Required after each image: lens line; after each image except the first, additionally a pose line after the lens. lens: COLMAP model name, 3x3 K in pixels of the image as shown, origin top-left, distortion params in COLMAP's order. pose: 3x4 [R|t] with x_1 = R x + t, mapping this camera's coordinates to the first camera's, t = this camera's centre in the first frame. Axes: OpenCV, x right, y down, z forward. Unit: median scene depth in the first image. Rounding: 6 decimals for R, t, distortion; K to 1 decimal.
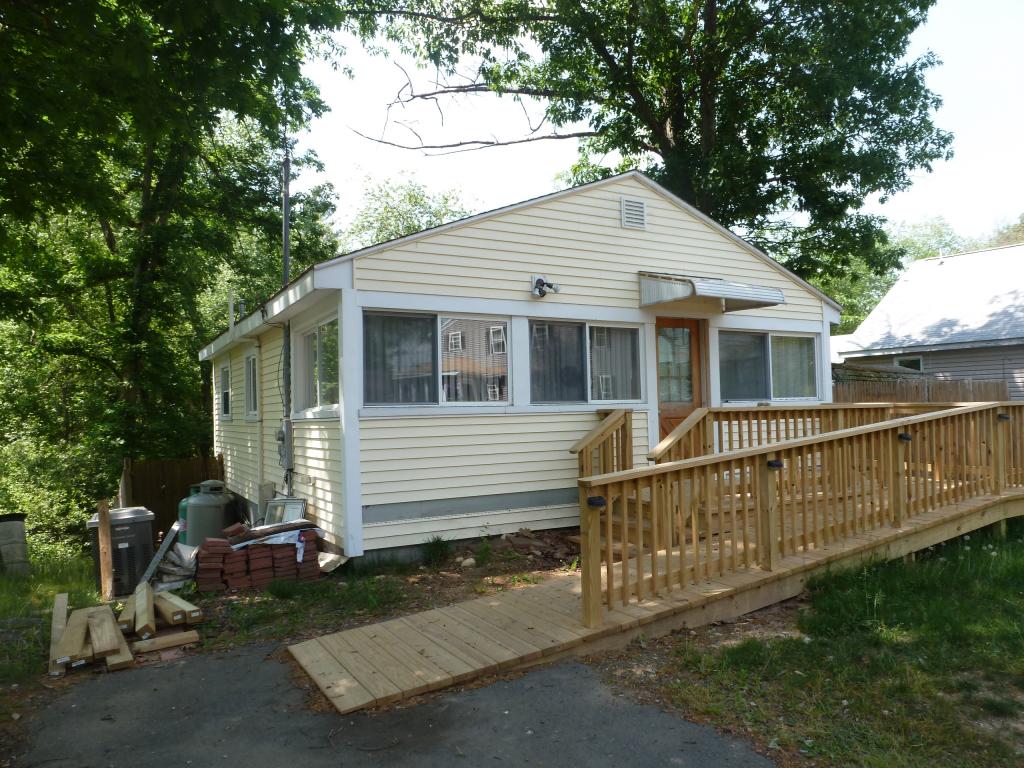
lens RADIAL K [[734.5, 0, 516.3], [0, 734.5, 386.8], [0, 0, 1]] dist [-0.069451, 0.035068]
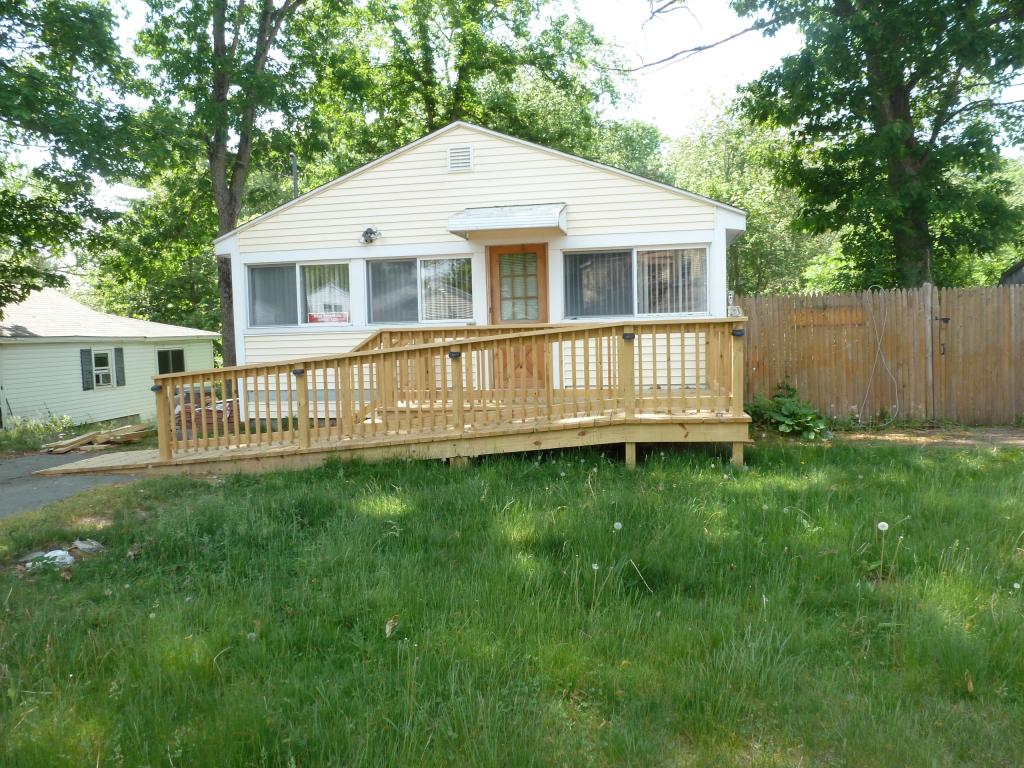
lens RADIAL K [[734.5, 0, 516.3], [0, 734.5, 386.8], [0, 0, 1]] dist [-0.069451, 0.035068]
pose [[0.771199, 0.047373, -0.634829, 1.075163], [0.032376, 0.993018, 0.113432, -0.005730], [0.635771, -0.108032, 0.764281, 0.142001]]
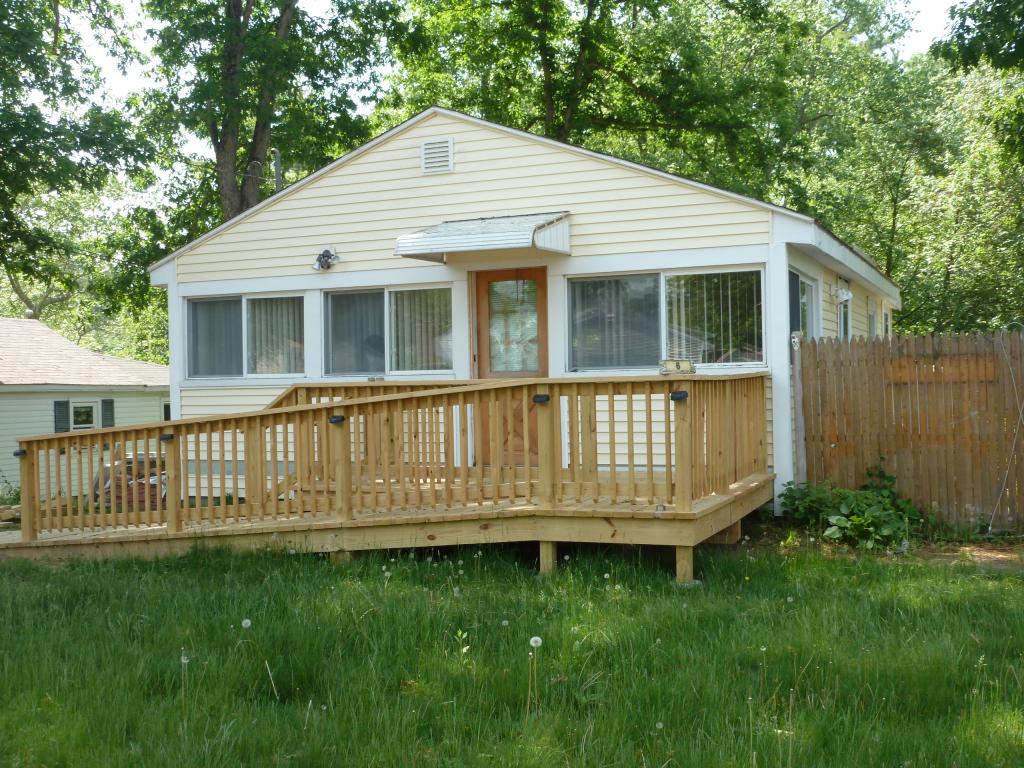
lens RADIAL K [[1136.6, 0, 512.0], [0, 1136.6, 384.0], [0, 0, 1]] dist [-0.029657, -0.015299]
pose [[0.594977, 0.008872, -0.803693, 1.423210], [0.033208, 0.998814, 0.035610, -0.012094], [0.803056, -0.047876, 0.593977, 0.278079]]
